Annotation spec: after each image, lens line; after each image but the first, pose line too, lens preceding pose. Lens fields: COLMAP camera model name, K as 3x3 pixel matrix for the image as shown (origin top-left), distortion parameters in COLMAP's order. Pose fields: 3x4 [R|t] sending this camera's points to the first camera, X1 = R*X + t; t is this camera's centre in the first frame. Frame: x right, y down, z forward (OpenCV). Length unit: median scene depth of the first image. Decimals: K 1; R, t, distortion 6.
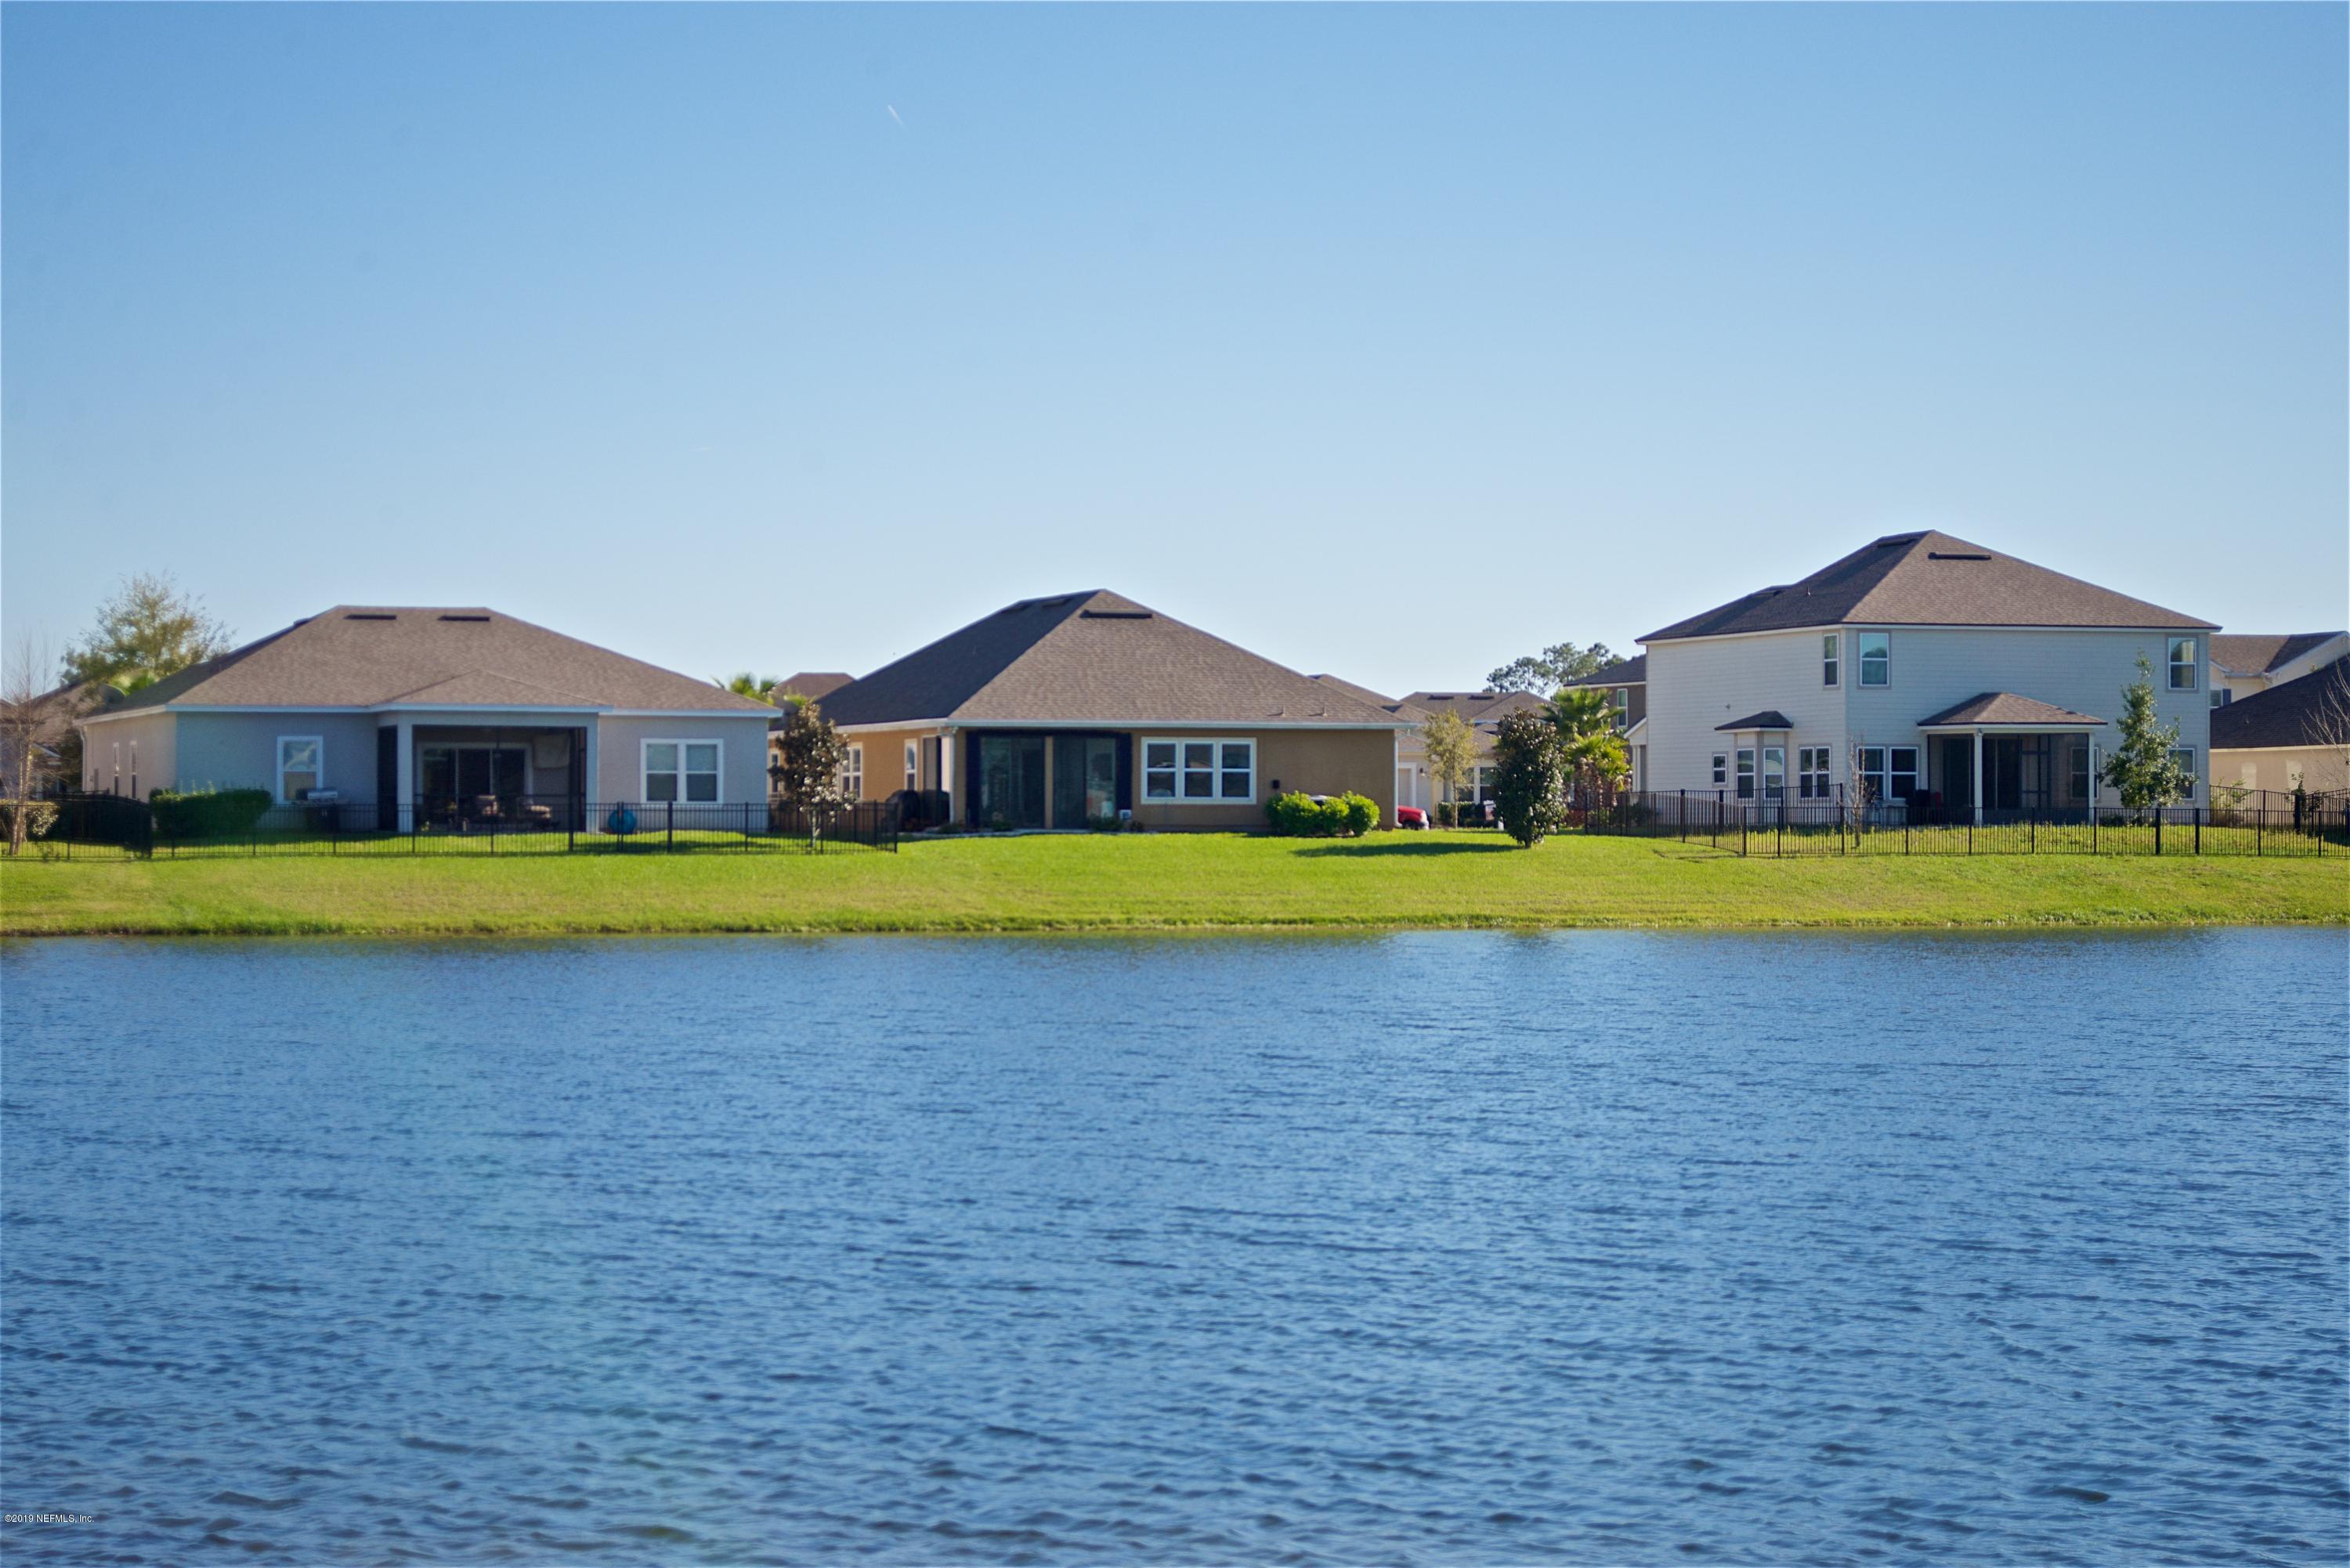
lens RADIAL K [[5587.6, 0, 1192.0], [0, 5587.6, 779.7], [0, 0, 1]] dist [0.043745, 0.000000]
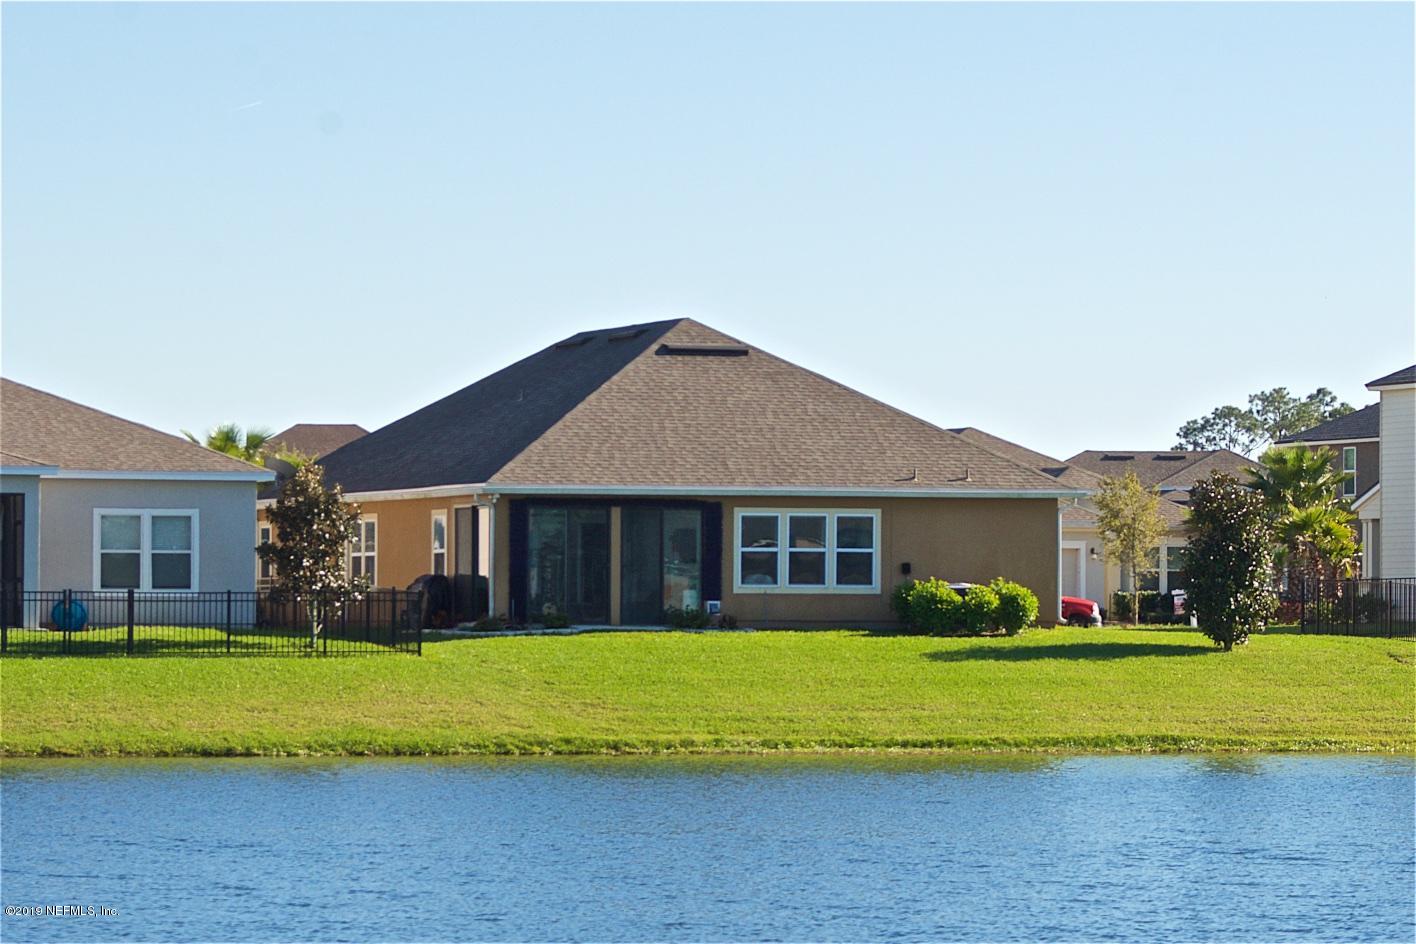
lens RADIAL K [[3367.1, 0, 692.7], [0, 3367.1, 468.8], [0, 0, 1]] dist [0.043745, 0.000000]
pose [[0.999843, 0.002083, 0.017600, -0.023139], [-0.001652, 0.999699, -0.024465, -0.001501], [-0.017646, 0.024432, 0.999546, 0.528984]]
